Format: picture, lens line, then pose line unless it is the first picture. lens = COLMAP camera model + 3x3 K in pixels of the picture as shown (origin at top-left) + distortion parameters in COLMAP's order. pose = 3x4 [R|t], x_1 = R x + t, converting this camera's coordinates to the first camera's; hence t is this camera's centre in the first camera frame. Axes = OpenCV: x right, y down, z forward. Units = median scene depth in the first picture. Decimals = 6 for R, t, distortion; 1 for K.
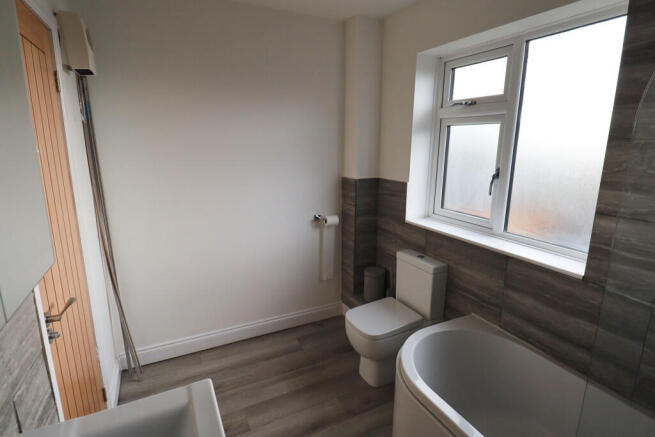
lens RADIAL K [[337.8, 0, 329.6], [0, 337.8, 217.9], [0, 0, 1]] dist [-0.001750, -0.000751]
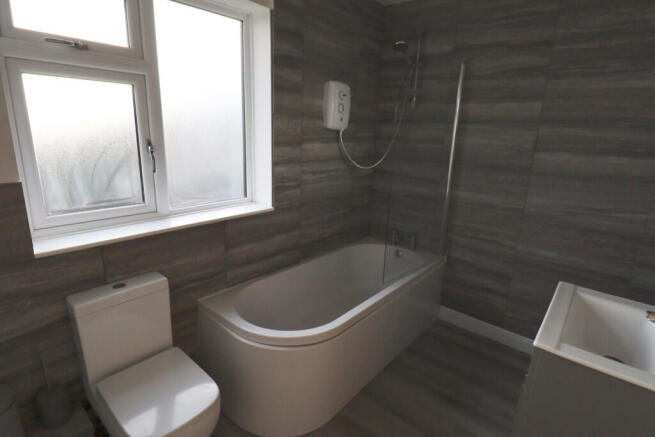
lens RADIAL K [[337.8, 0, 329.5], [0, 337.8, 214.7], [0, 0, 1]] dist [-0.001750, -0.000751]
pose [[-0.378352, -0.254220, 0.890069, -0.511810], [0.163079, 0.928202, 0.334434, -0.196751], [-0.911183, 0.271685, -0.309729, 0.970551]]
